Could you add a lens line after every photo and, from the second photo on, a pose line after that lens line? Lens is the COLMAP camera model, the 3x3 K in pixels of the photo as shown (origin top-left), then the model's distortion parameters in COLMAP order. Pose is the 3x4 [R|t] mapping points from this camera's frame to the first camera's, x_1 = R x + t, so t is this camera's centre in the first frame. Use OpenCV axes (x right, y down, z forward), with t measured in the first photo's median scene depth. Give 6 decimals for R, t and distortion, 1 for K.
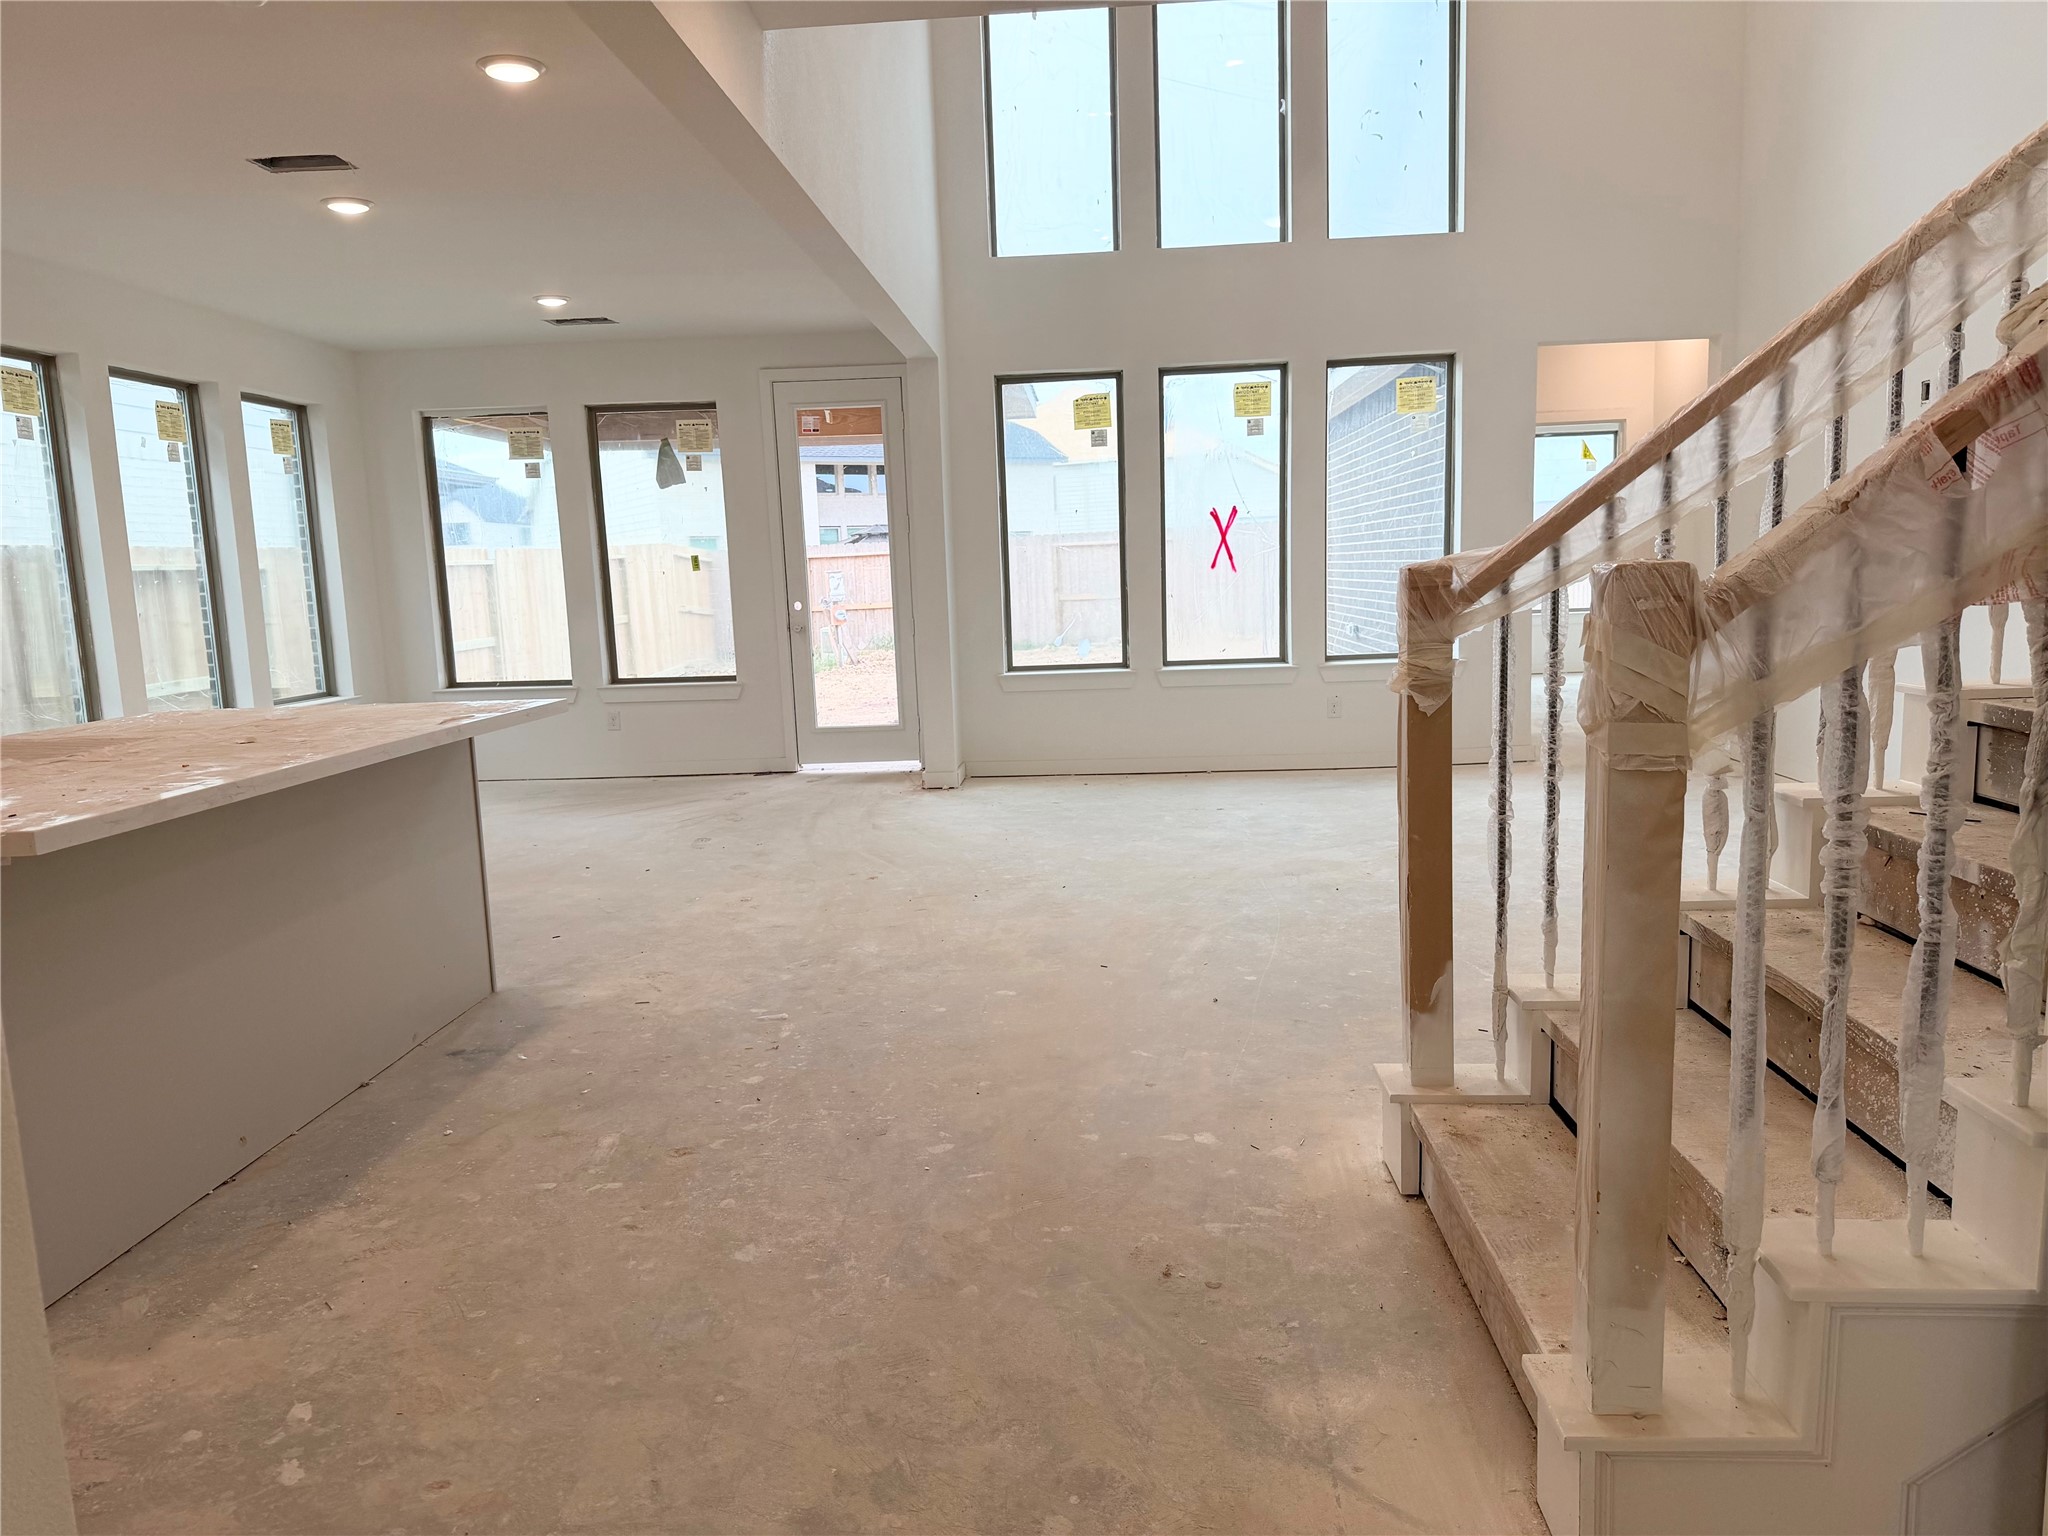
lens RADIAL K [[1429.1, 0, 1020.4], [0, 1429.1, 767.5], [0, 0, 1]] dist [0.077173, -0.122678]
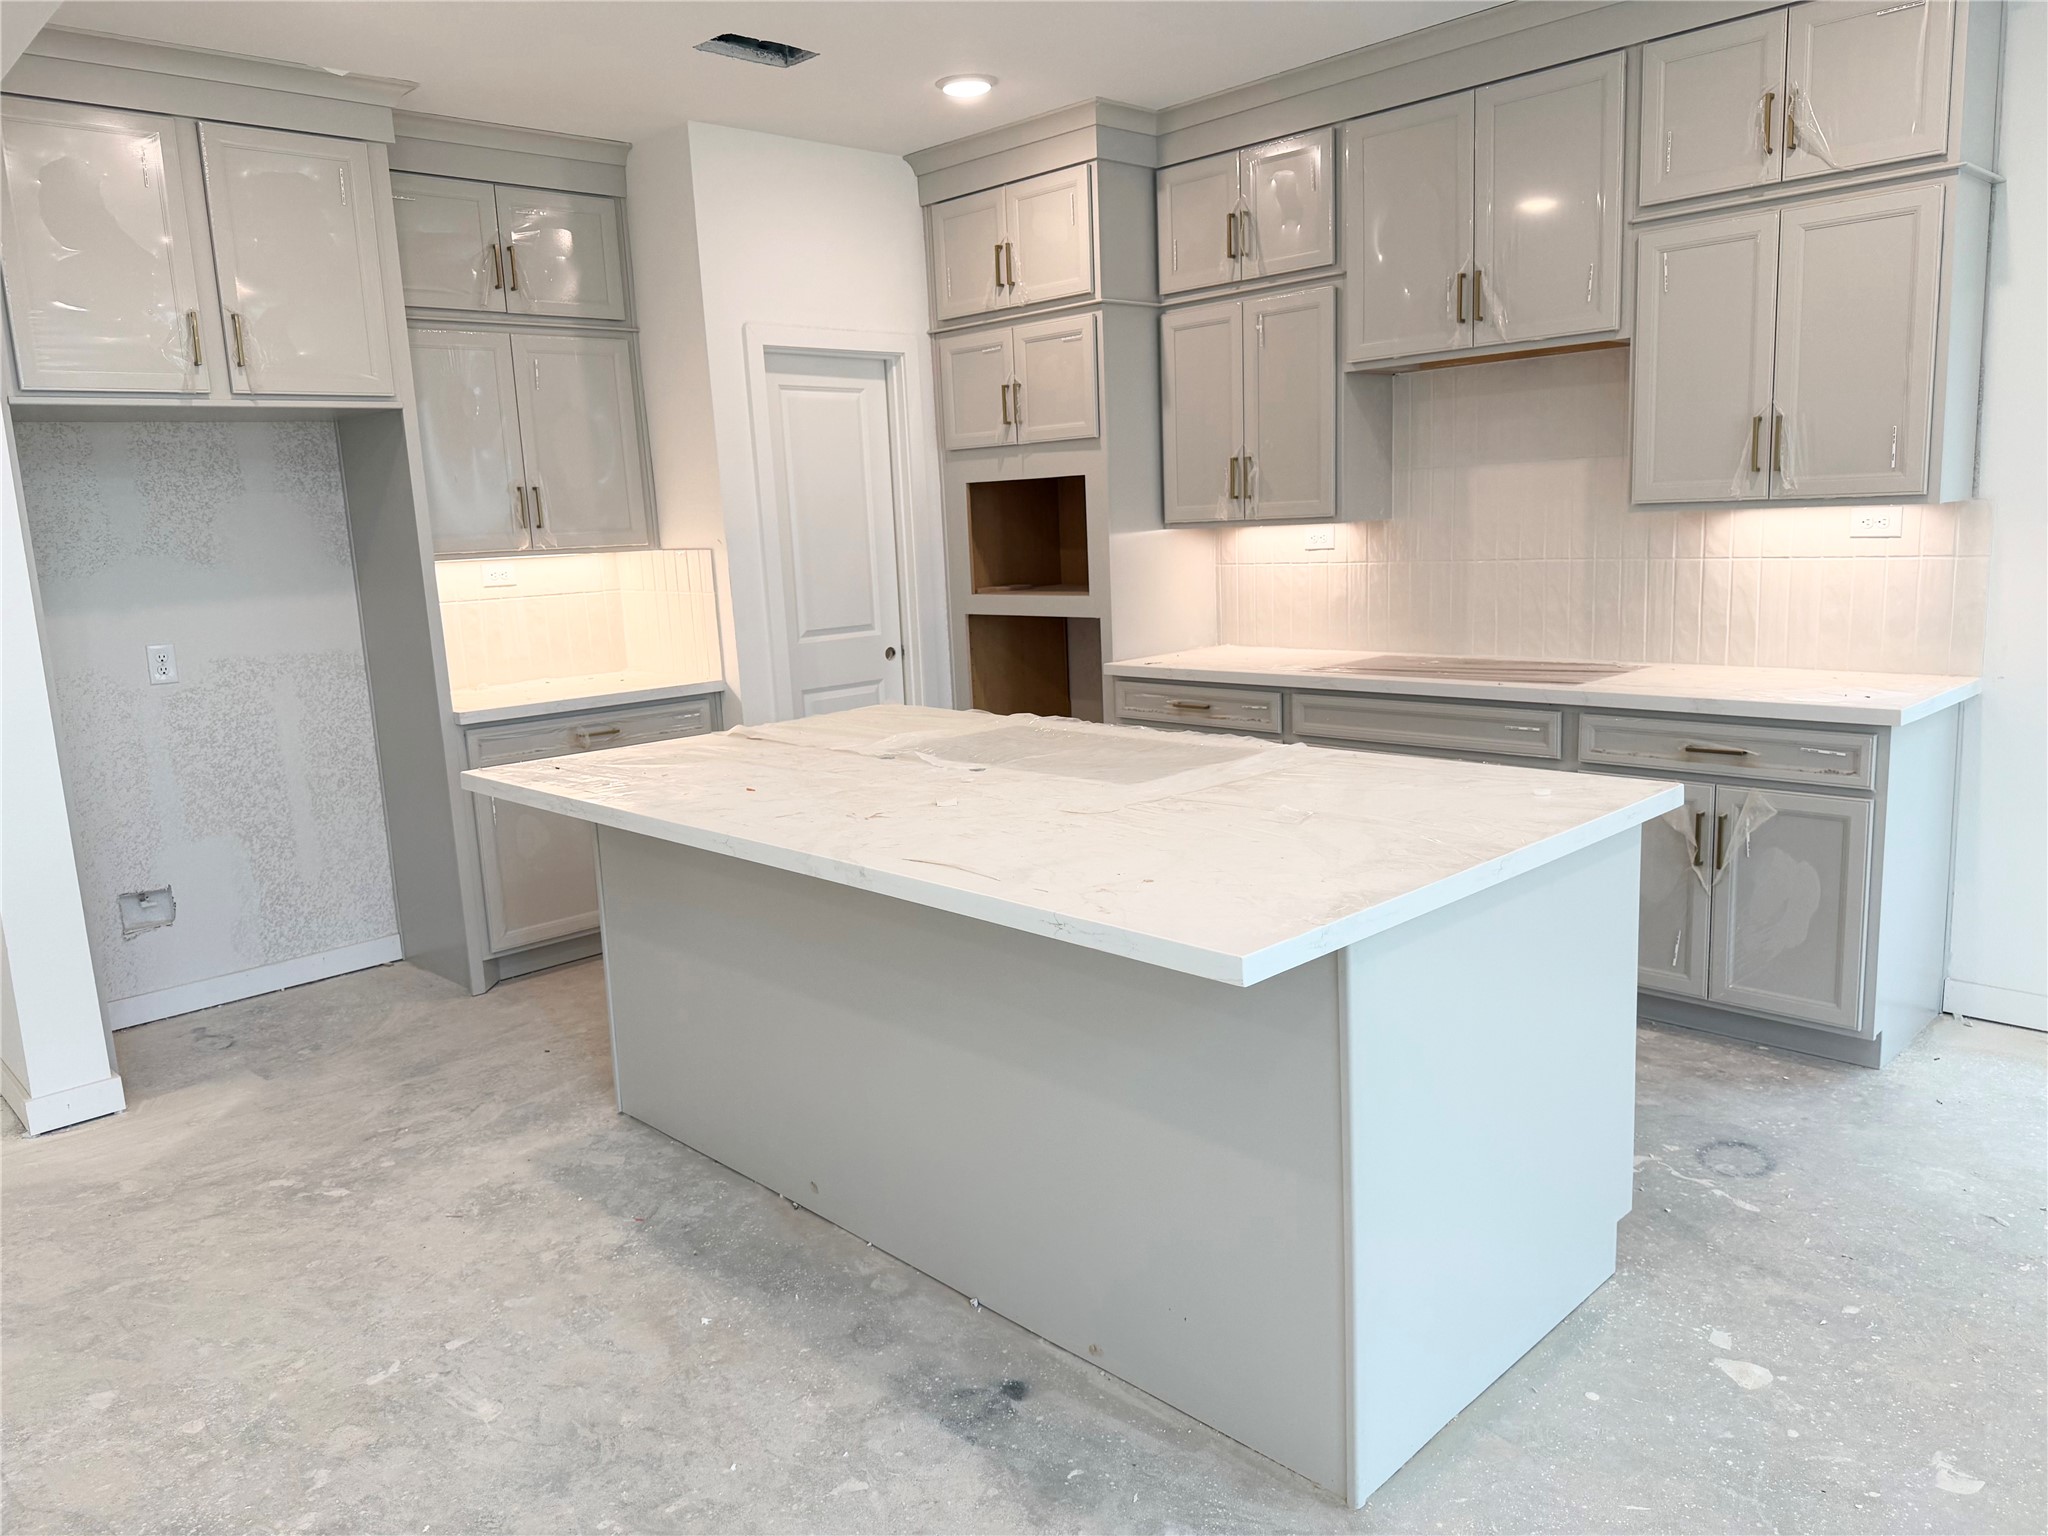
lens RADIAL K [[1429.1, 0, 1020.4], [0, 1429.1, 767.5], [0, 0, 1]] dist [0.077173, -0.122678]
pose [[-0.677716, 0.201075, -0.707298, -0.005558], [-0.028702, 0.953919, 0.298687, -0.188113], [0.734763, 0.222726, -0.640715, 1.034524]]
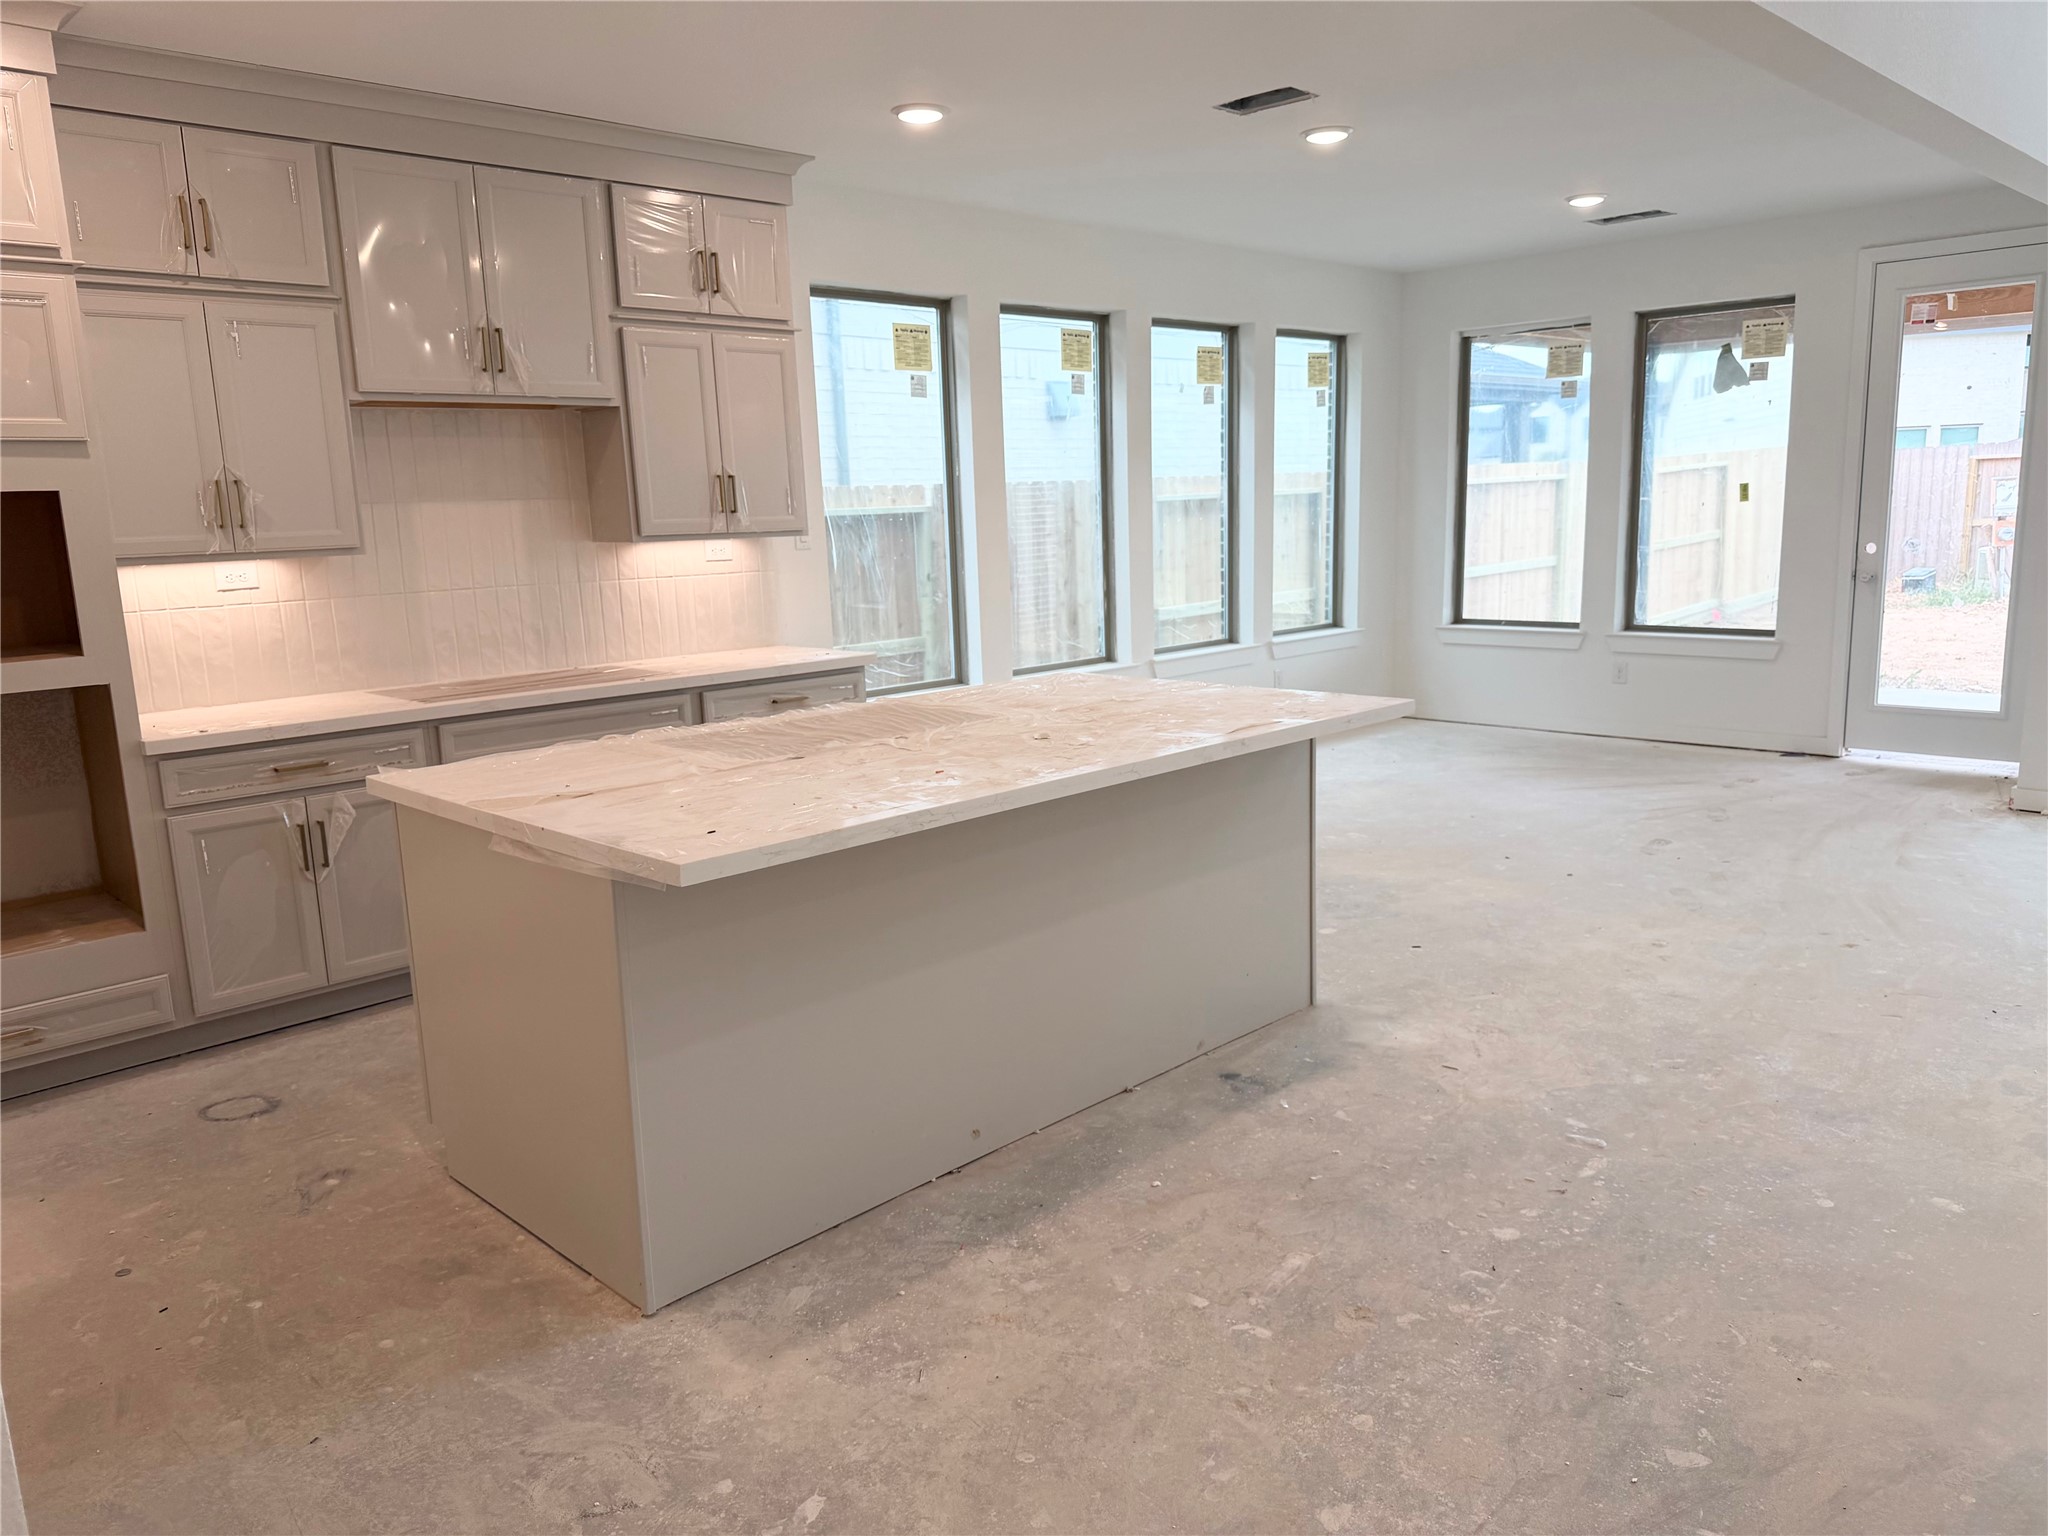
lens RADIAL K [[1429.1, 0, 1020.4], [0, 1429.1, 767.5], [0, 0, 1]] dist [0.077173, -0.122678]
pose [[0.737312, 0.133274, -0.662276, 0.075763], [-0.085405, 0.990870, 0.104317, -0.066527], [0.670133, -0.020352, 0.741962, 0.171506]]
